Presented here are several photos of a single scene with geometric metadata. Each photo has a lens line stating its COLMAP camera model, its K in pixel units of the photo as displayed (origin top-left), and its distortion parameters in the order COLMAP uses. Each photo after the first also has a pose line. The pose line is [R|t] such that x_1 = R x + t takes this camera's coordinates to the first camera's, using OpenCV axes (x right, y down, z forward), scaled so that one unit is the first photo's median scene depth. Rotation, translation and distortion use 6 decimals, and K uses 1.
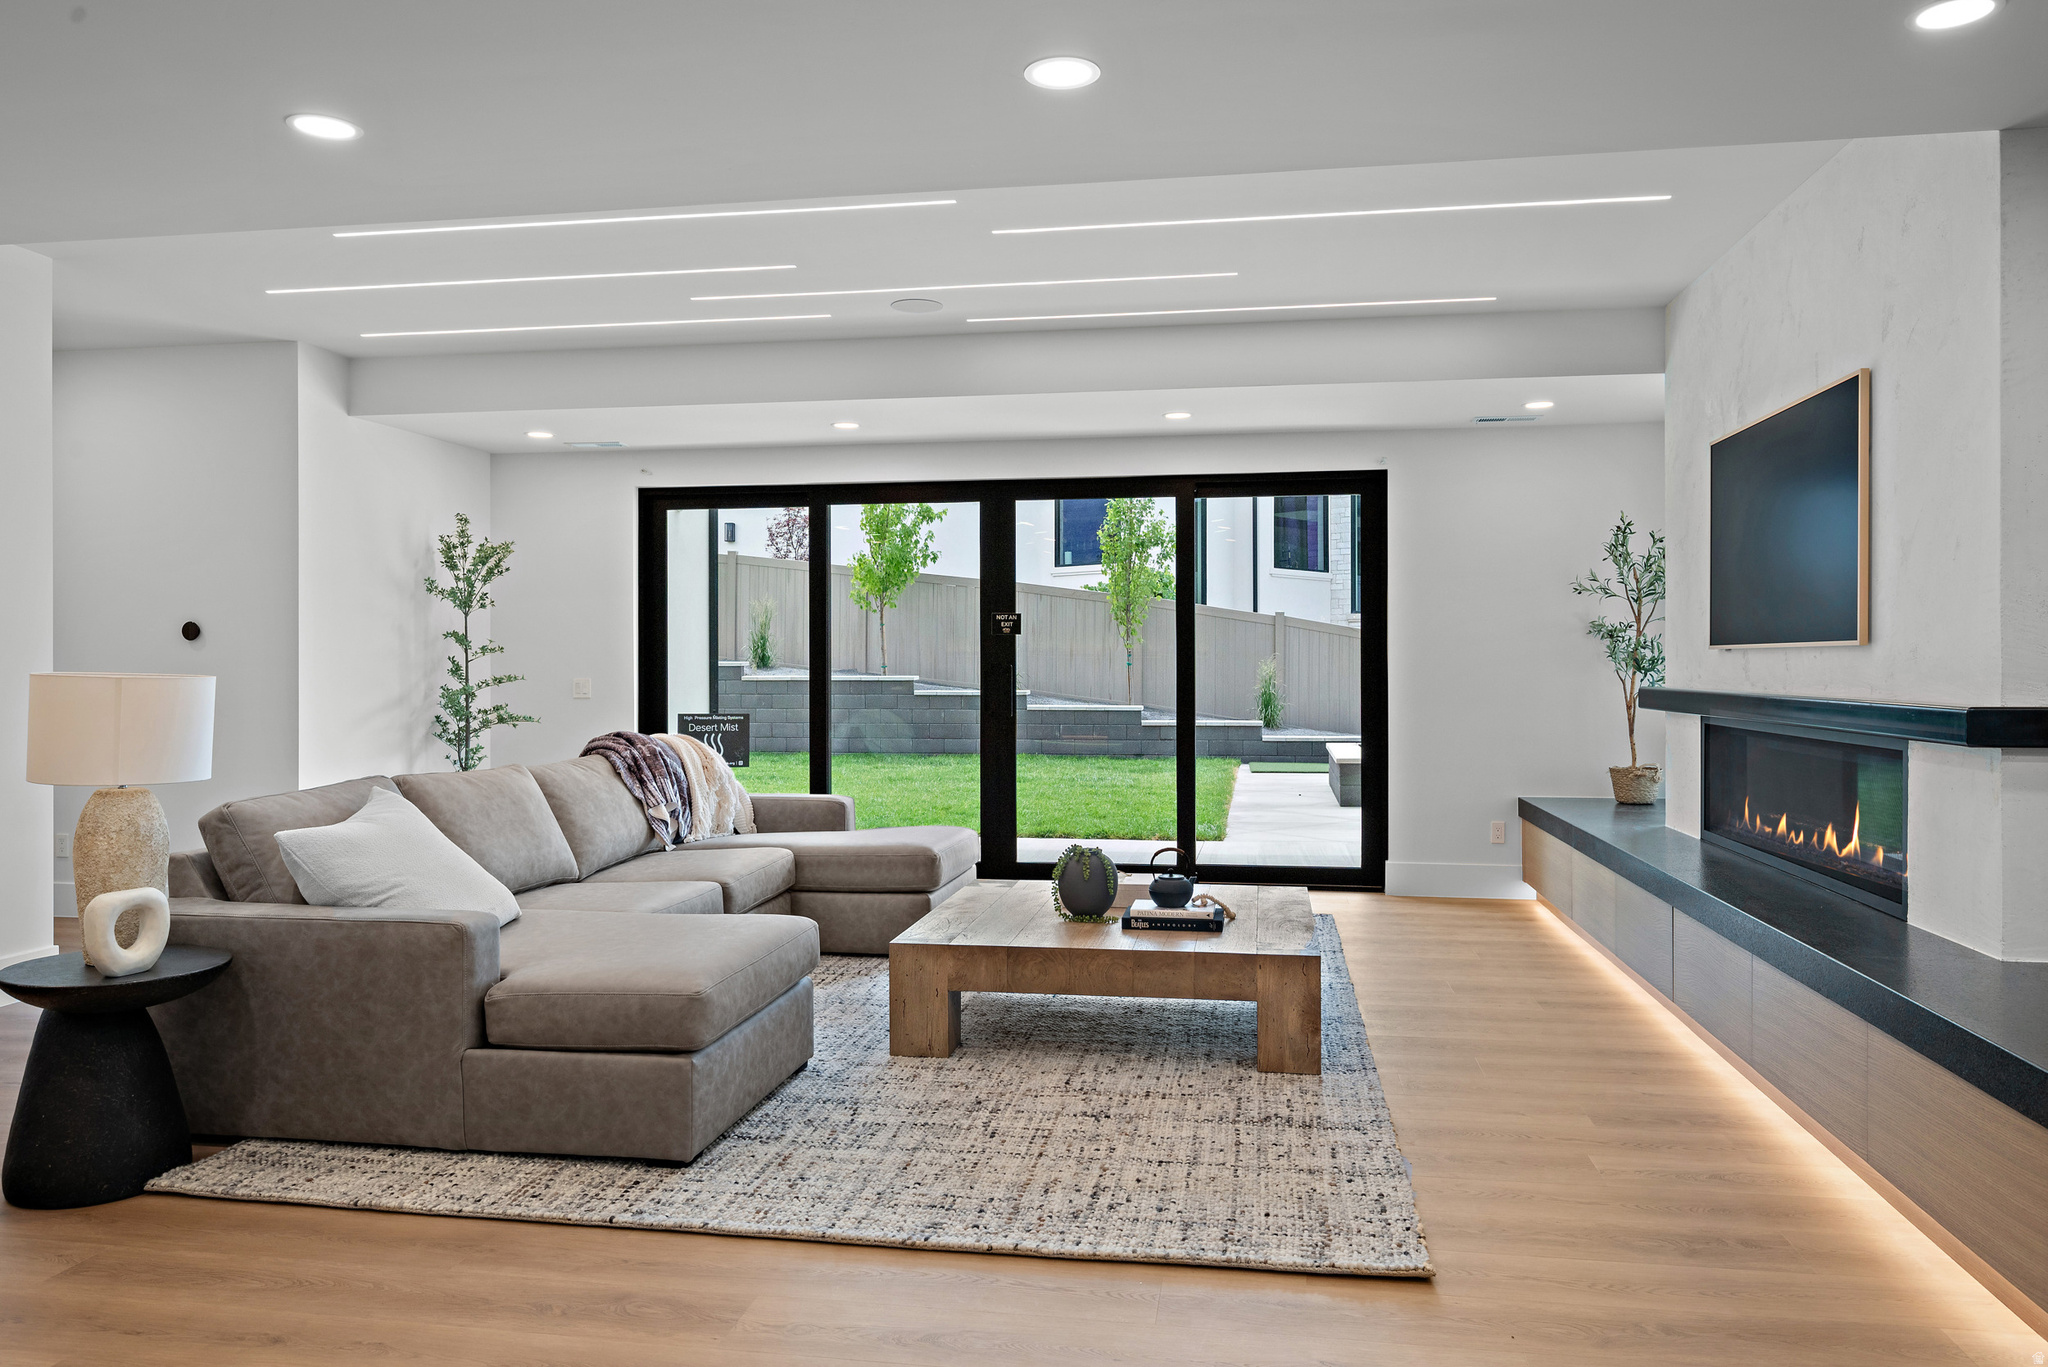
lens RADIAL K [[1431.4, 0, 1024.0], [0, 1431.4, 683.5], [0, 0, 1]] dist [-0.002202, -0.000786]
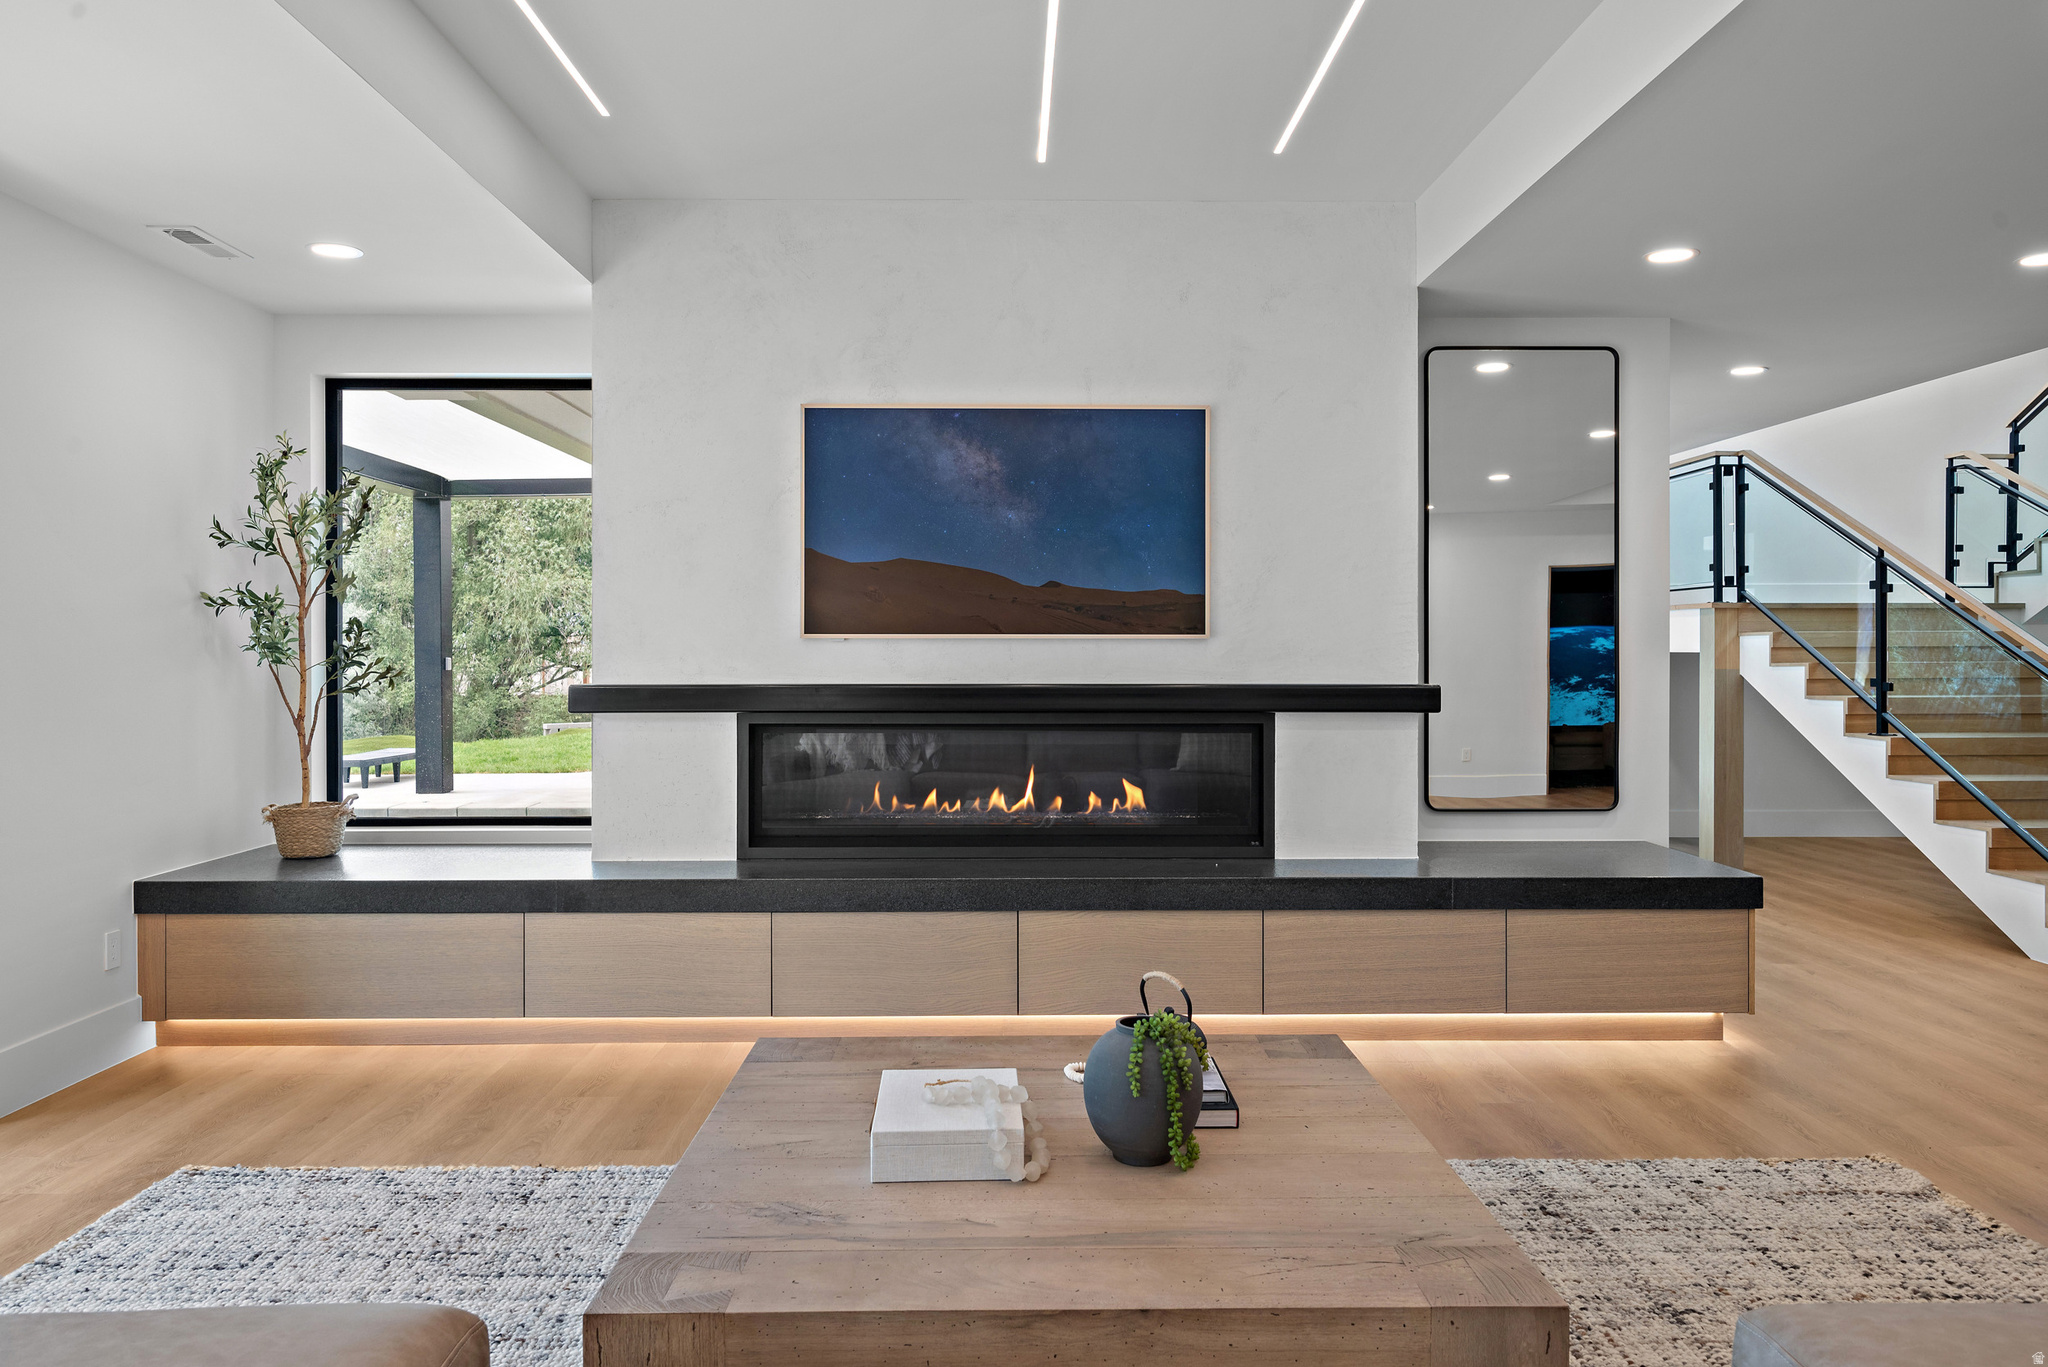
lens RADIAL K [[1368.5, 0, 1024.0], [0, 1368.5, 683.5], [0, 0, 1]] dist [-0.010009, -0.002873]
pose [[-0.174473, -0.025151, 0.984341, -0.538773], [0.012875, 0.999530, 0.027822, -0.025240], [-0.984578, 0.017528, -0.174067, 1.428350]]
